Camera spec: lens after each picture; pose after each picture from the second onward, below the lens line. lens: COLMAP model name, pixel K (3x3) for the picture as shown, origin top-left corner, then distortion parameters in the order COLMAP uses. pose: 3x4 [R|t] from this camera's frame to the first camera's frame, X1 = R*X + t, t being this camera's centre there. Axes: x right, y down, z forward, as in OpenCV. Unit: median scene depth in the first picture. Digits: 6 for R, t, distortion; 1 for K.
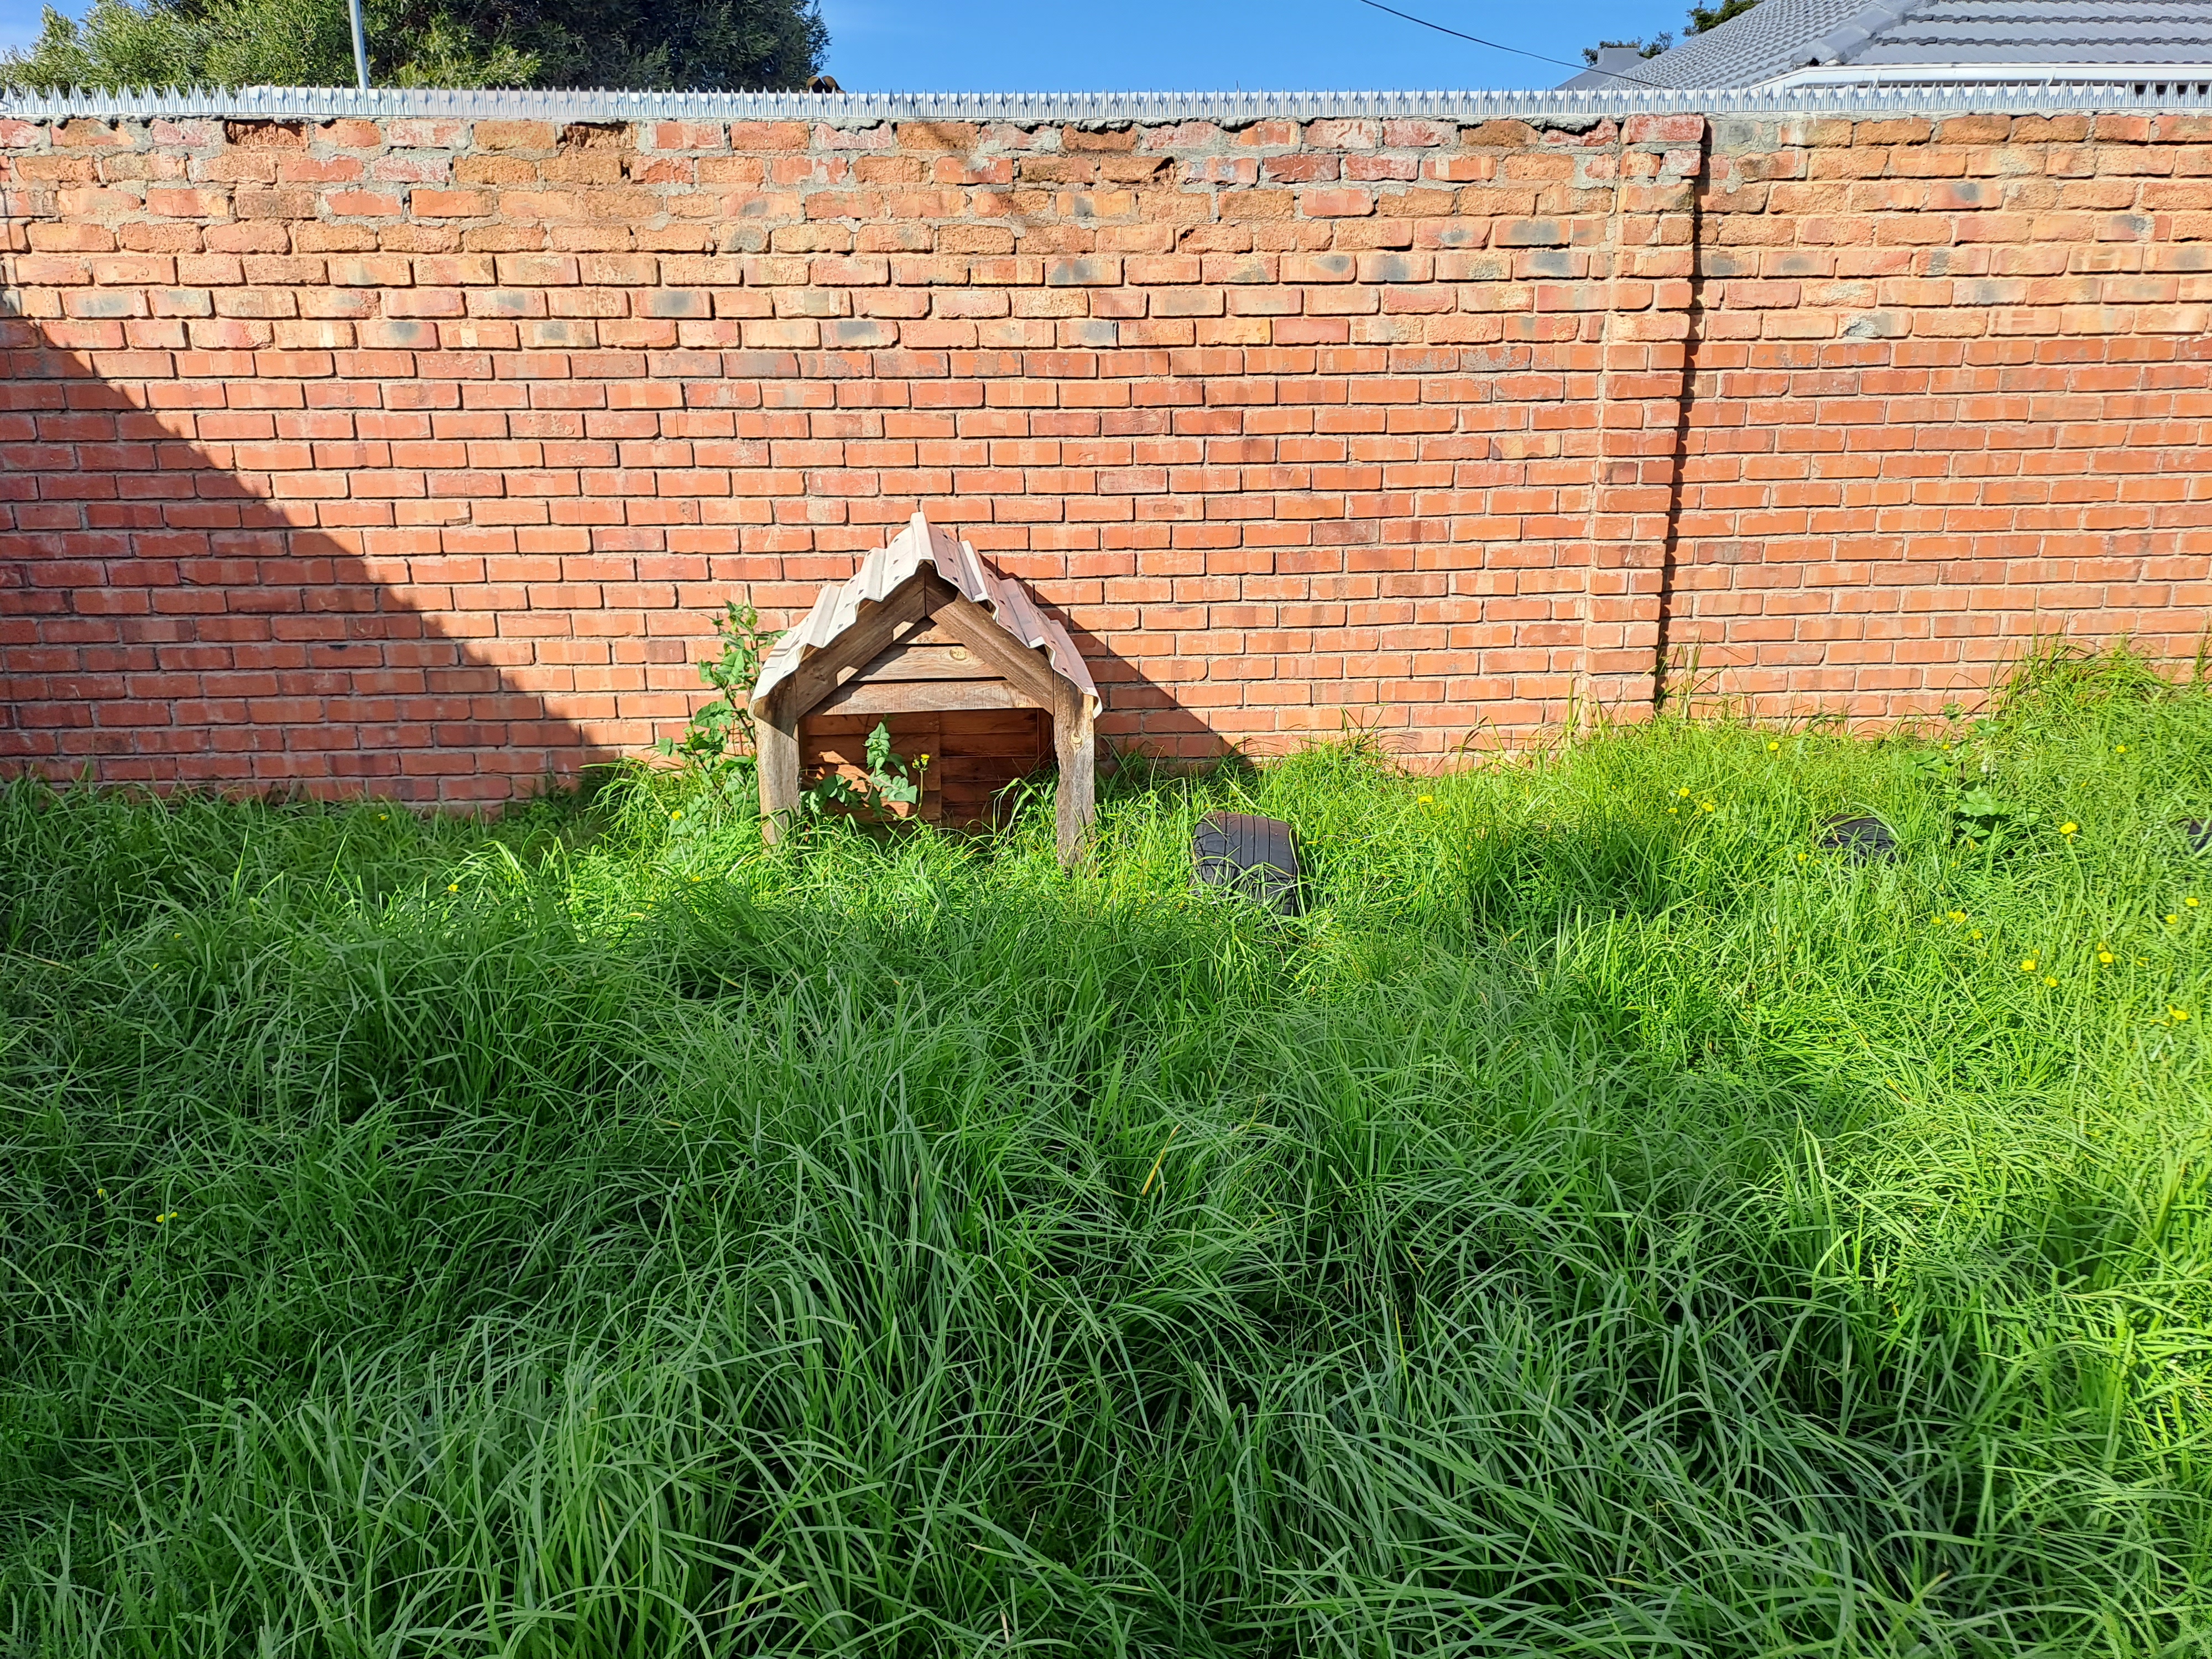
lens RADIAL K [[1649.8, 0, 1136.7], [0, 1649.8, 860.4], [0, 0, 1]] dist [0.049342, -0.051502]
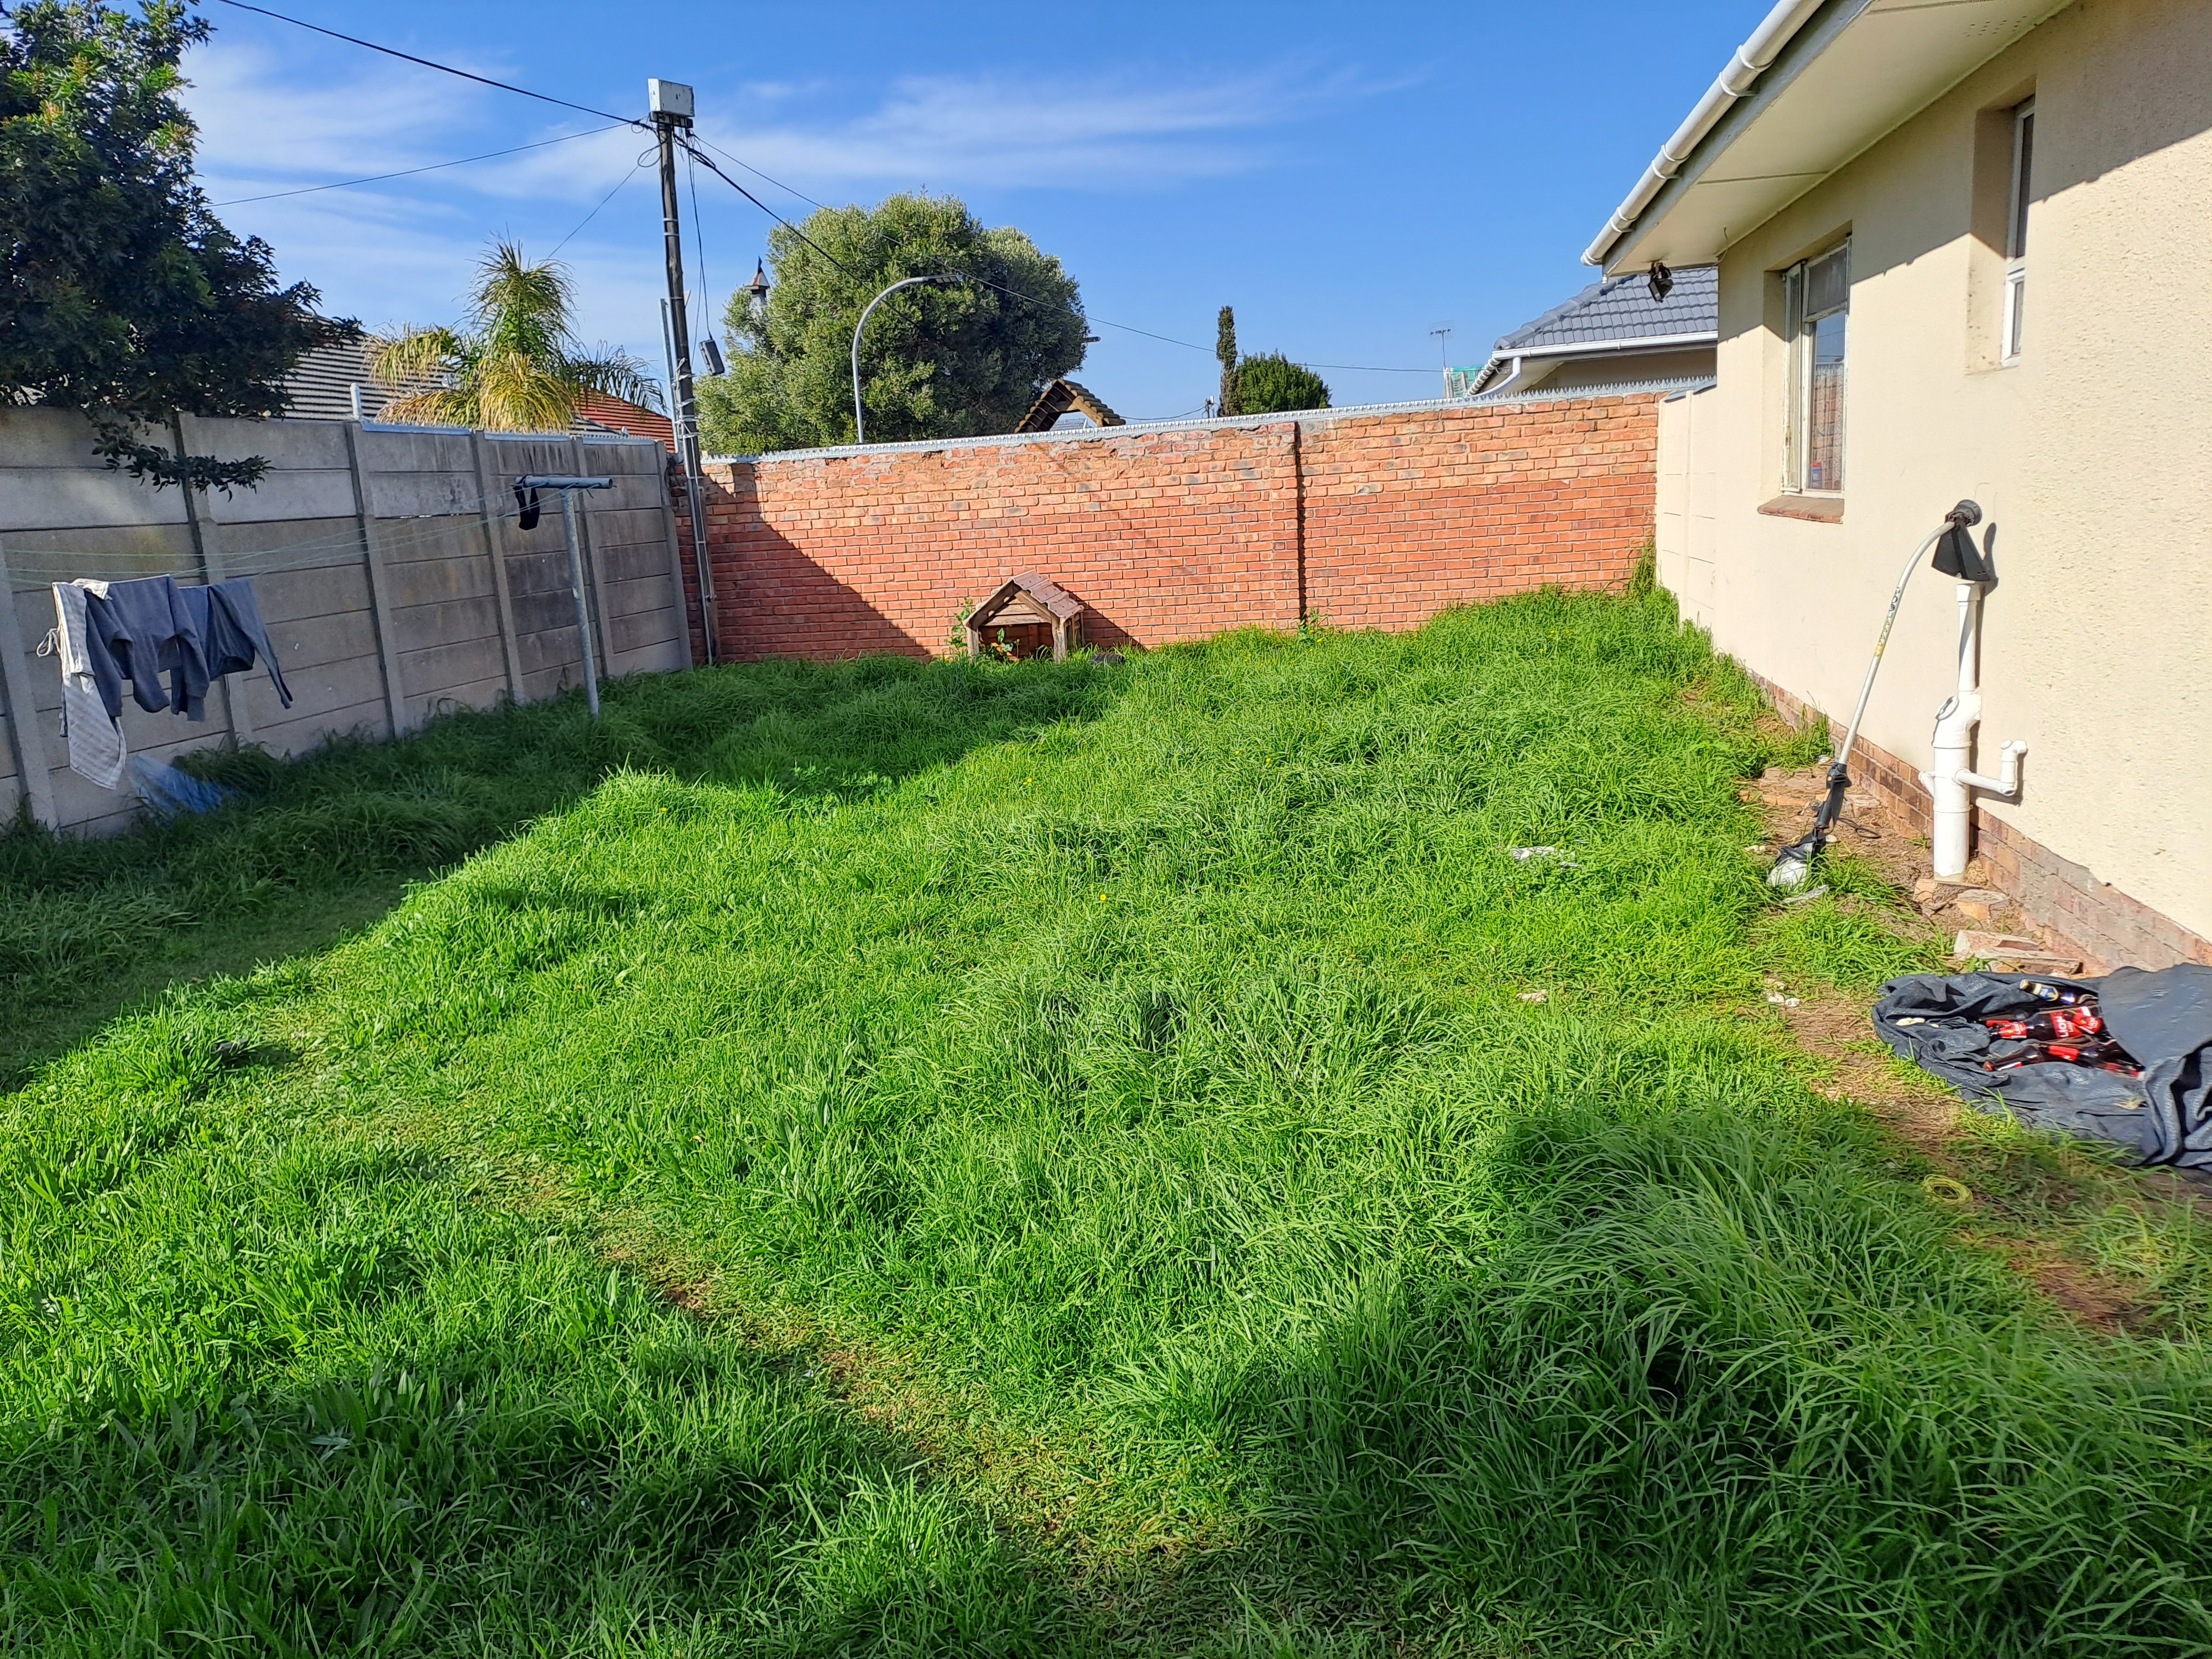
lens RADIAL K [[1649.8, 0, 1114.2], [0, 1649.8, 898.7], [0, 0, 1]] dist [0.049342, -0.051502]
pose [[0.967570, 0.005449, -0.252543, 0.754234], [-0.015724, 0.999128, -0.038687, 0.487507], [0.252112, 0.041403, 0.966812, -1.793830]]
